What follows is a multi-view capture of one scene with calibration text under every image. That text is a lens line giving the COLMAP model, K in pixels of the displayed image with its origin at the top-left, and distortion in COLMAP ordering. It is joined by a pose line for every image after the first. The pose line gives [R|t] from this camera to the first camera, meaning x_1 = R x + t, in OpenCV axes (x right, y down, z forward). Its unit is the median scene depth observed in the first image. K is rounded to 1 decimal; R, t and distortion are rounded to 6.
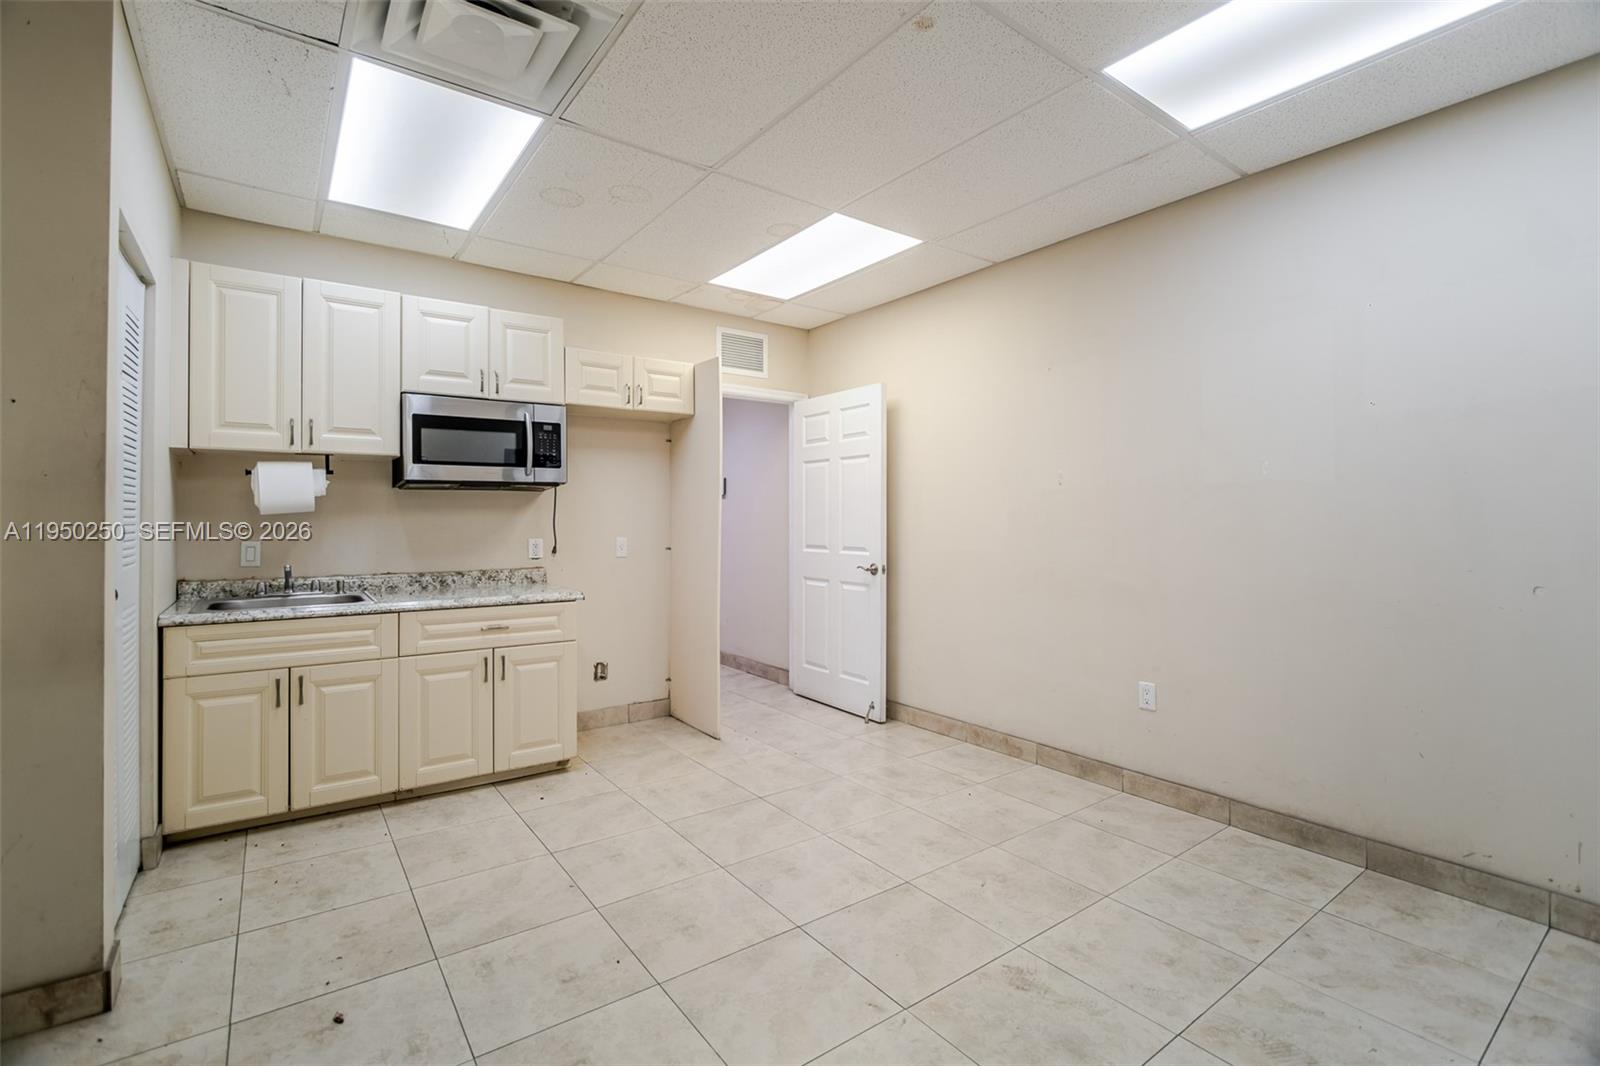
lens RADIAL K [[722.0, 0, 802.1], [0, 722.0, 515.2], [0, 0, 1]] dist [-0.019263, 0.001485]
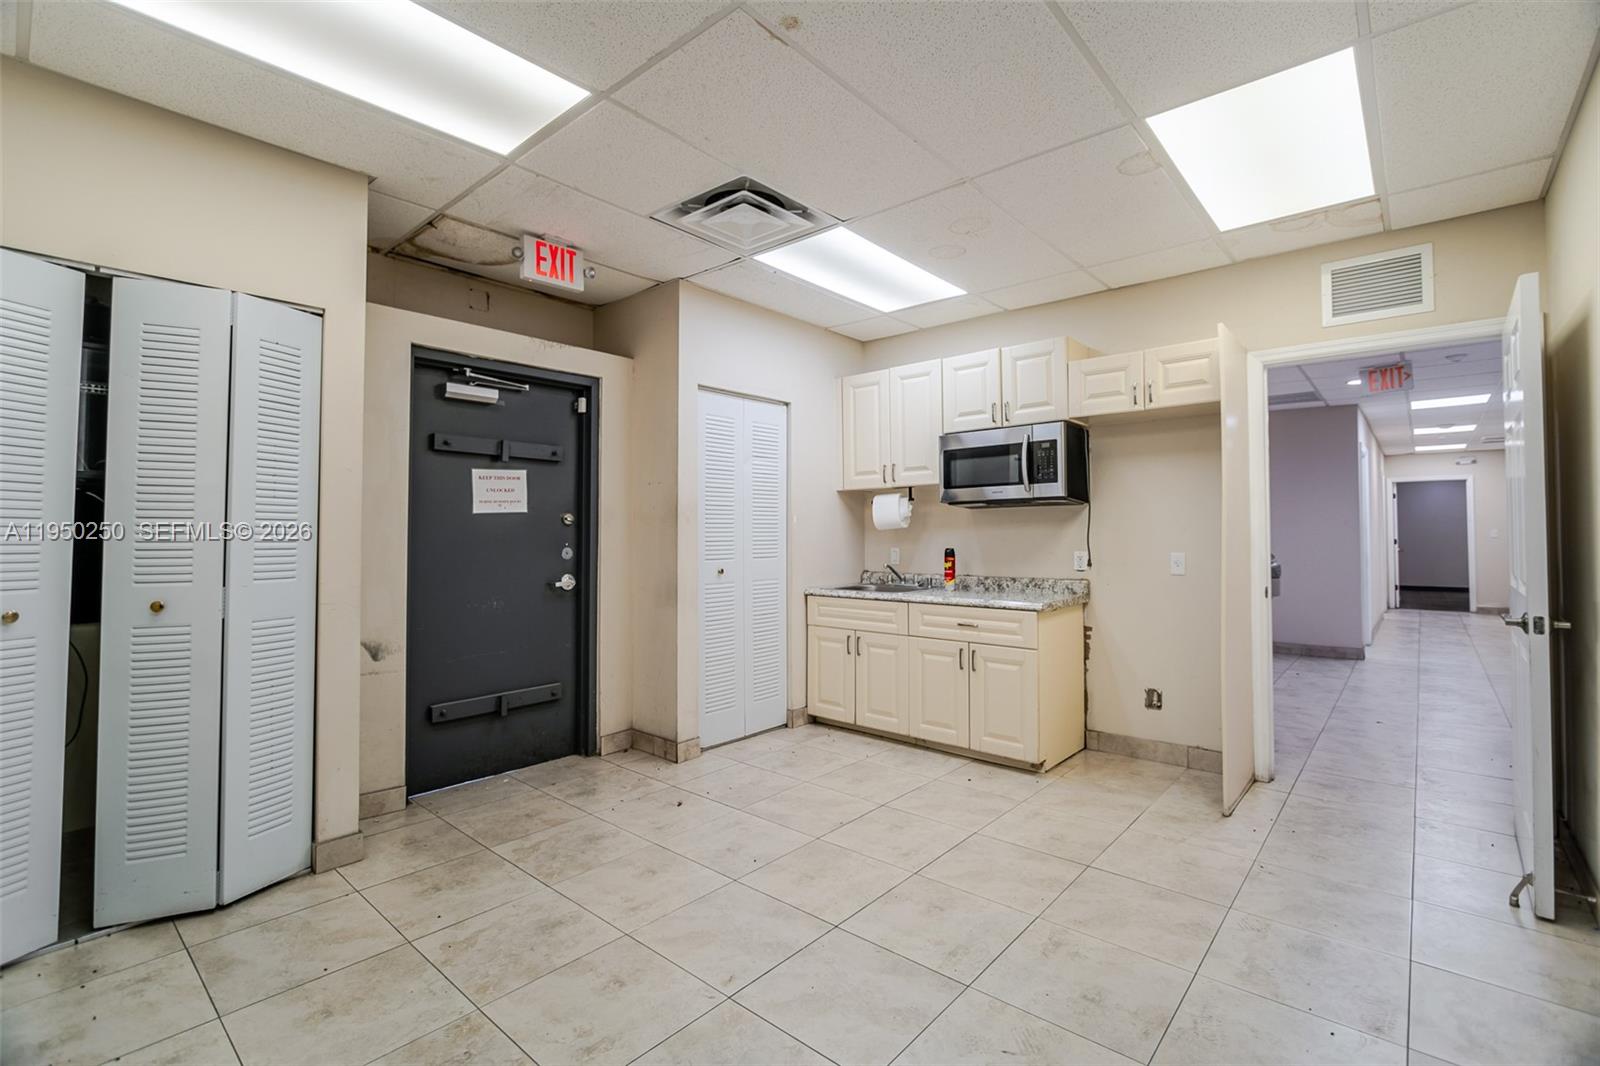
lens RADIAL K [[719.2, 0, 804.1], [0, 719.2, 514.8], [0, 0, 1]] dist [-0.023217, 0.004460]
pose [[0.217117, -0.026509, -0.975785, 0.615701], [0.008890, 0.999643, -0.025179, 0.003552], [0.976105, -0.003208, 0.217276, 0.448747]]
